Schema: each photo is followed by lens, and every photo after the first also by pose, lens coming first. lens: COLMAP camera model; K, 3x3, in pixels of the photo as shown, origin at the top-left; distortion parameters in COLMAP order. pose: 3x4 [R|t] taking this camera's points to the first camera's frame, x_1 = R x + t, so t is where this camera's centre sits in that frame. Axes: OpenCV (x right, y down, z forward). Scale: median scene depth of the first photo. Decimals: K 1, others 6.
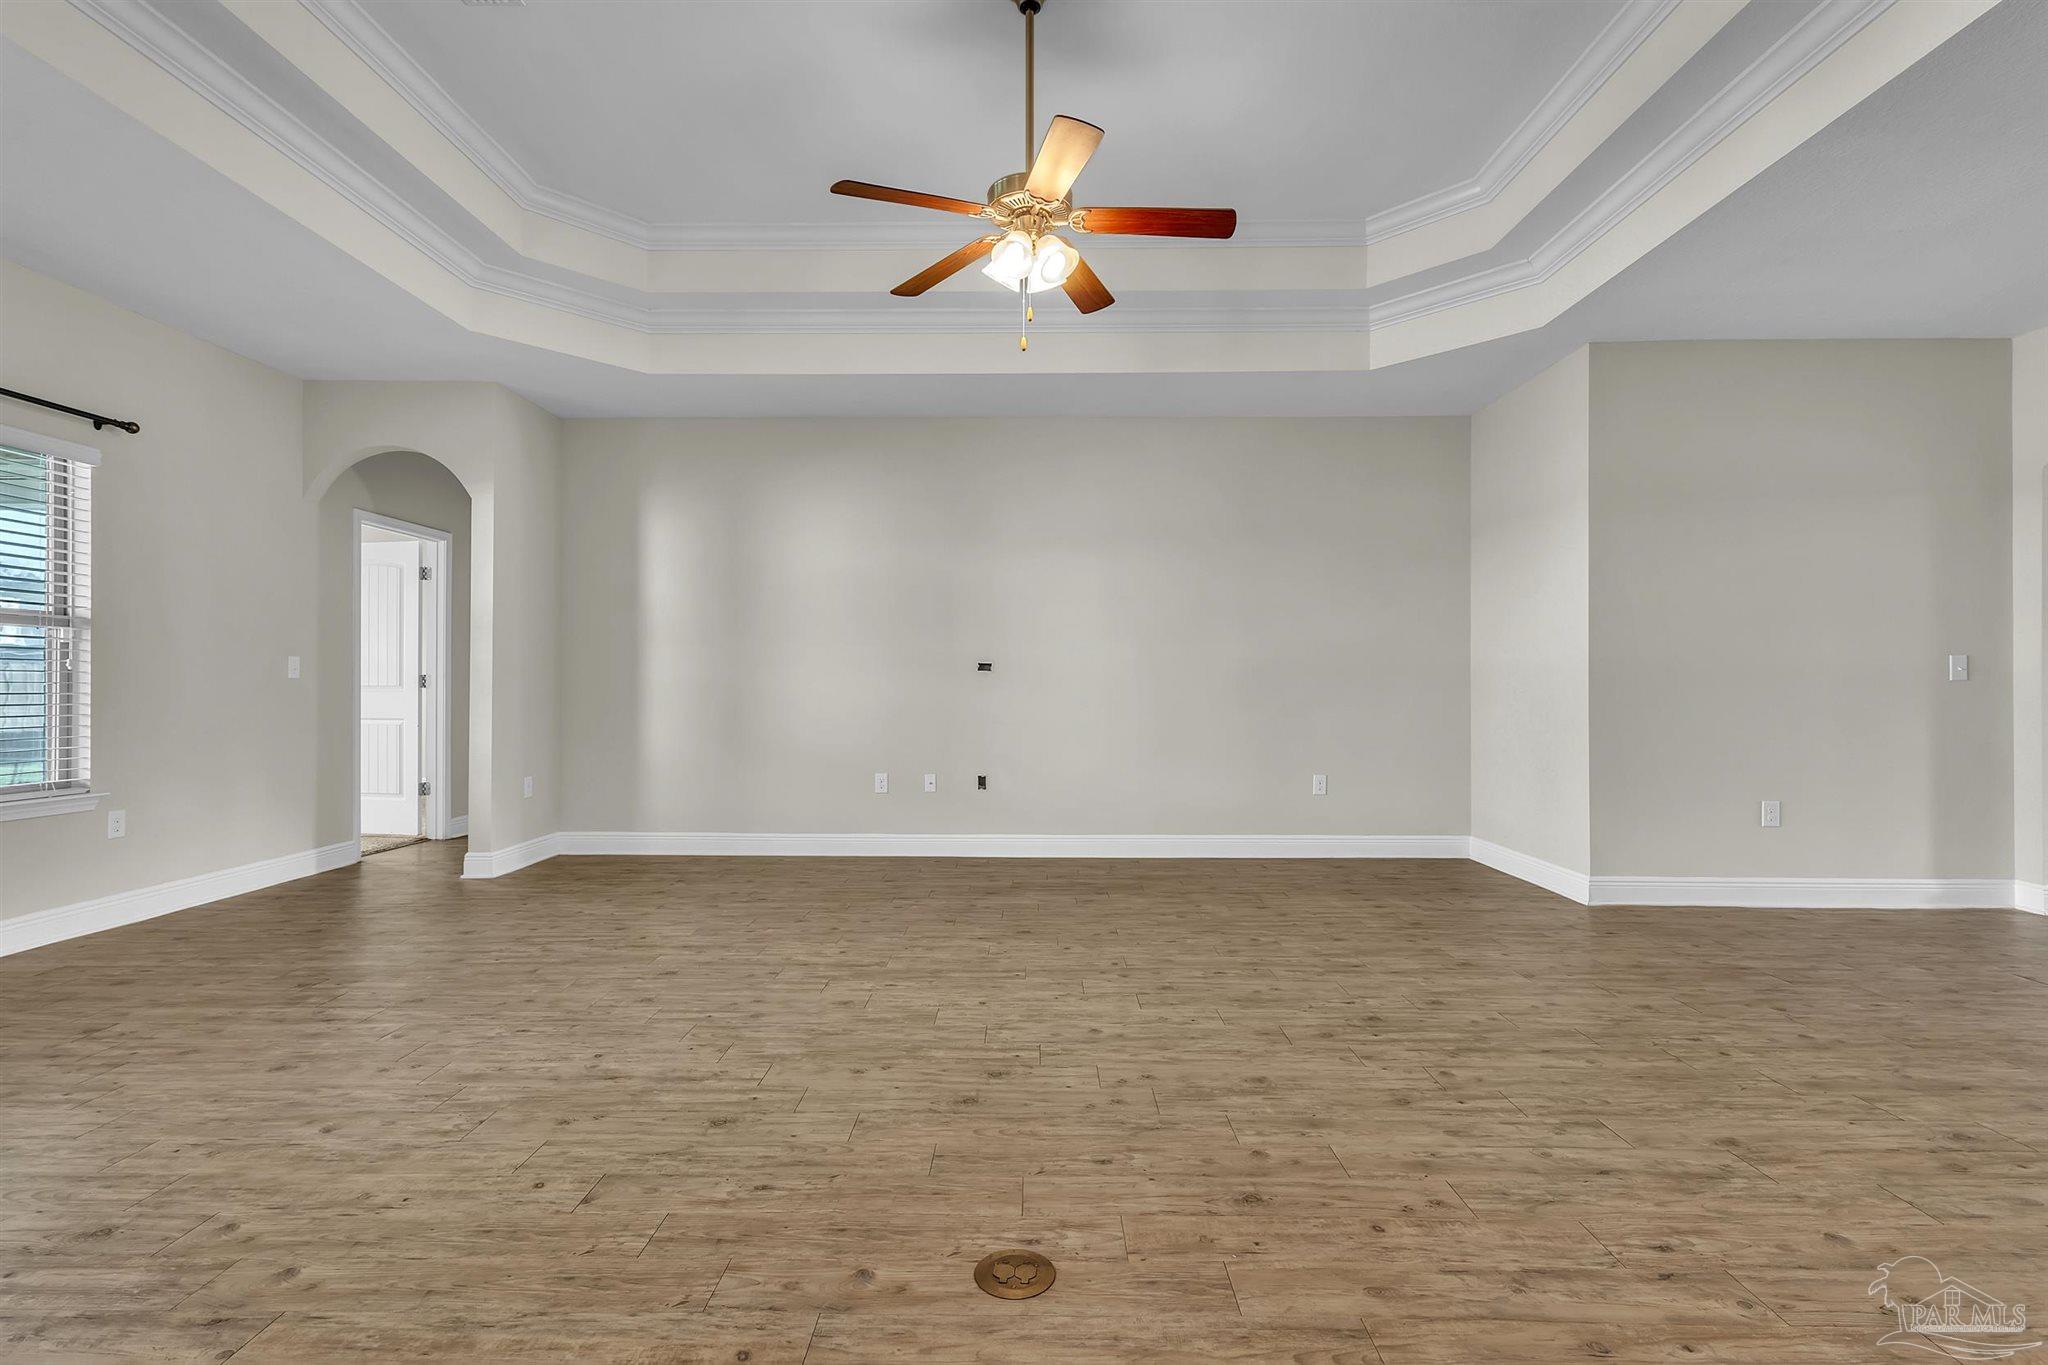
lens RADIAL K [[955.4, 0, 1025.5], [0, 955.4, 683.0], [0, 0, 1]] dist [0.003403, 0.002425]
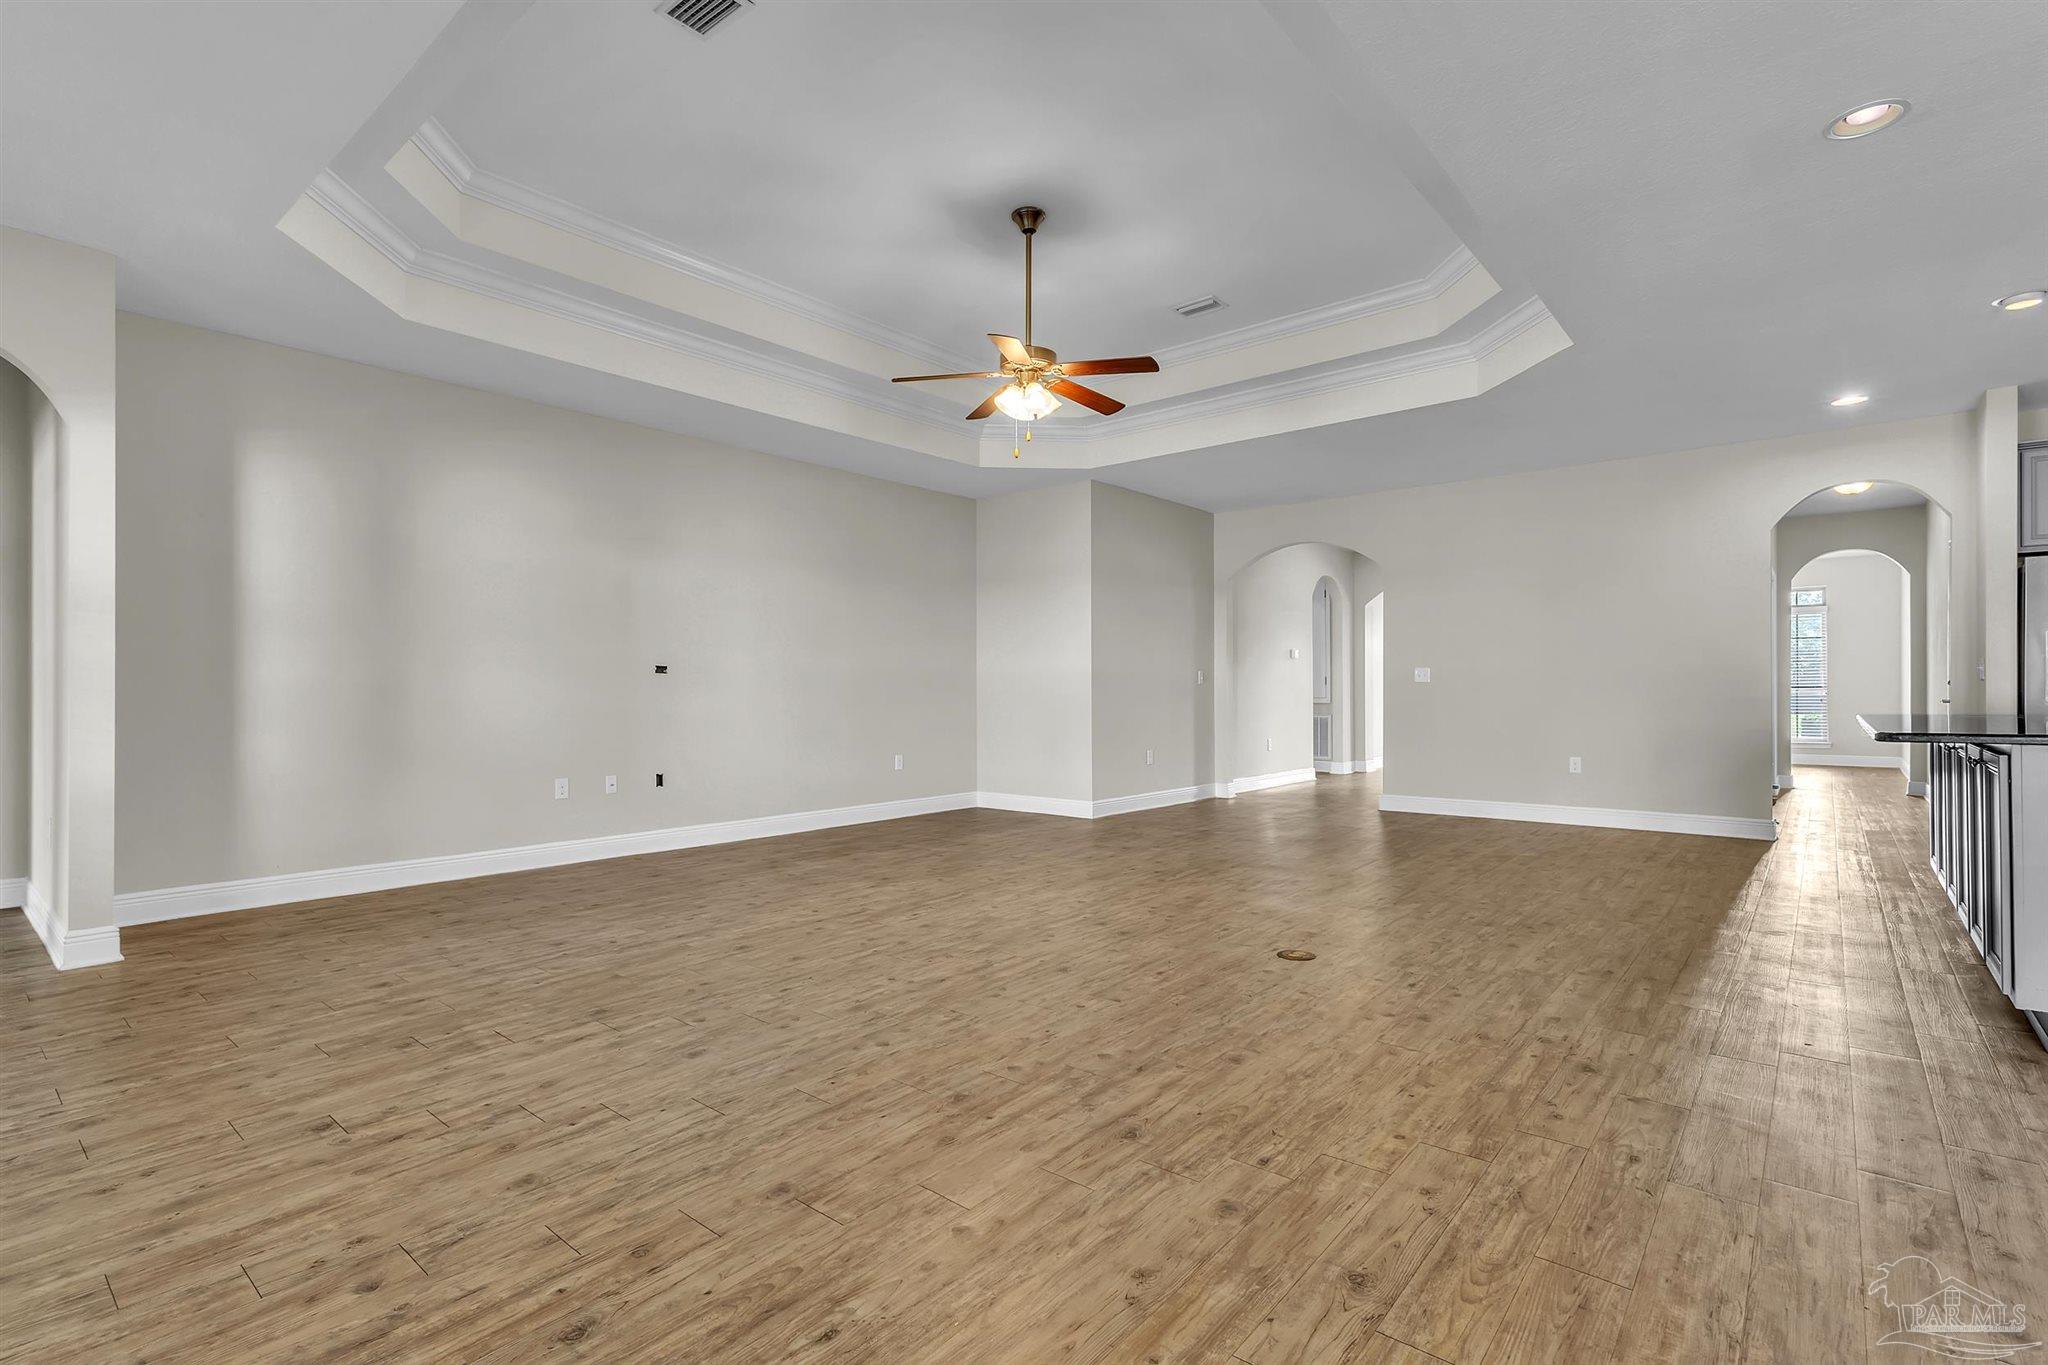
lens RADIAL K [[955.4, 0, 1022.3], [0, 955.4, 695.9], [0, 0, 1]] dist [0.003403, 0.002425]
pose [[0.629903, -0.007345, 0.776639, -1.130599], [0.000184, 0.999957, 0.009308, 0.004287], [-0.776674, -0.005720, 0.629877, 0.064731]]
